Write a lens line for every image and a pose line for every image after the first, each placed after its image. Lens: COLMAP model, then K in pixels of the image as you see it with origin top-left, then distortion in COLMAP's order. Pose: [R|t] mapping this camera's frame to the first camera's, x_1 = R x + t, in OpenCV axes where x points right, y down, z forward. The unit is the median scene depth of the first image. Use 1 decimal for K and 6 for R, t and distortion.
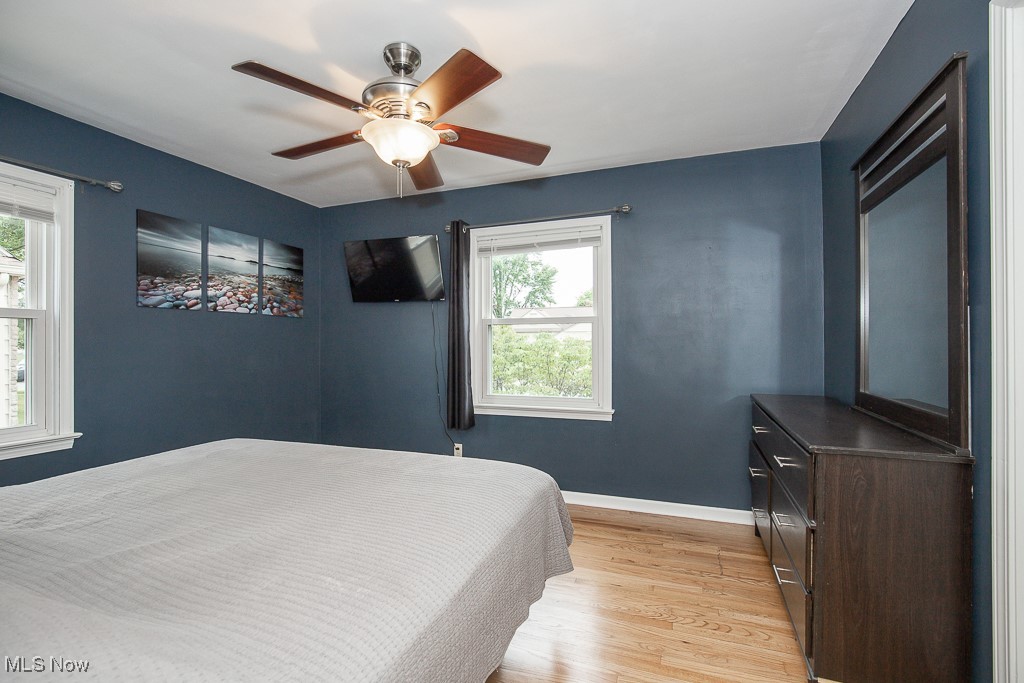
lens RADIAL K [[466.2, 0, 511.6], [0, 466.2, 345.1], [0, 0, 1]] dist [-0.012838, 0.001087]
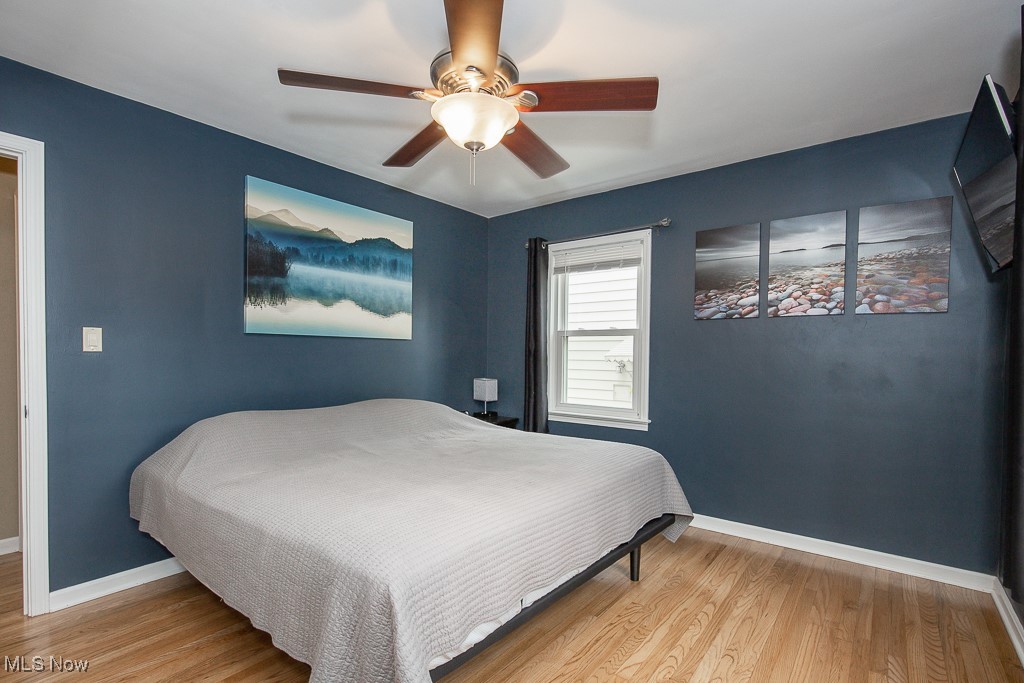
lens RADIAL K [[466.2, 0, 511.6], [0, 466.2, 345.1], [0, 0, 1]] dist [-0.012838, 0.001087]
pose [[-0.279800, 0.001352, -0.960057, 0.329318], [-0.000611, 0.999999, 0.001586, -0.020719], [0.960058, 0.001030, -0.279799, 0.755262]]
